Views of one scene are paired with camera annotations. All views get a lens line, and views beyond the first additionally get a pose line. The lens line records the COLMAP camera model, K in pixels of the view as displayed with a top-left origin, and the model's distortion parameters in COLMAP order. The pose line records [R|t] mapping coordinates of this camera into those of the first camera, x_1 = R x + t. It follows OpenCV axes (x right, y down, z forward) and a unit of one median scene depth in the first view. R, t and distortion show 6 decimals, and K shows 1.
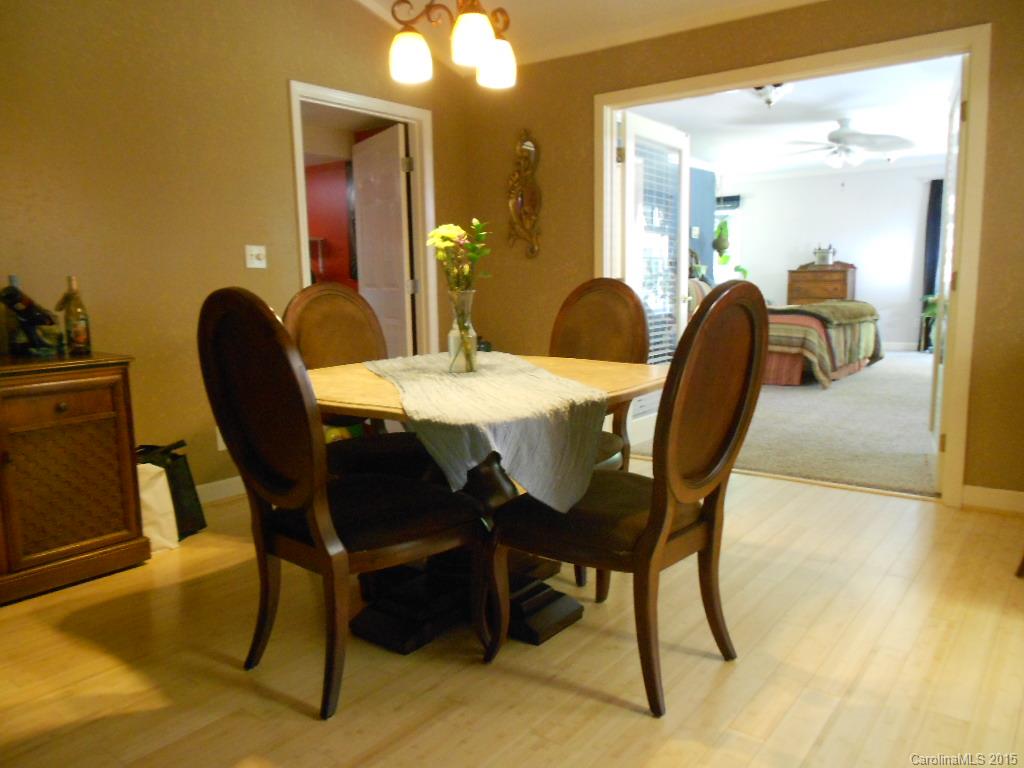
lens RADIAL K [[777.3, 0, 518.8], [0, 777.3, 391.4], [0, 0, 1]] dist [-0.012736, 0.004275]
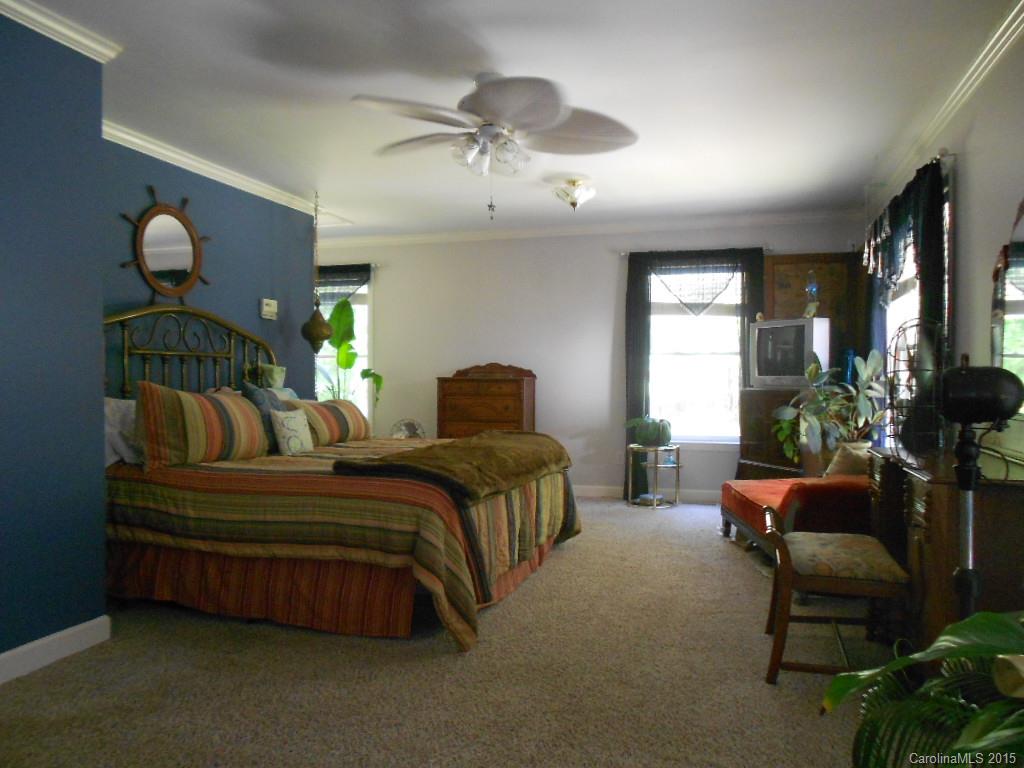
lens RADIAL K [[777.3, 0, 510.8], [0, 777.3, 382.7], [0, 0, 1]] dist [-0.012736, 0.004275]
pose [[0.936170, 0.017439, 0.351114, 0.222624], [0.033329, 0.989867, -0.138028, -0.076199], [-0.349963, 0.140920, 0.926103, 0.478760]]
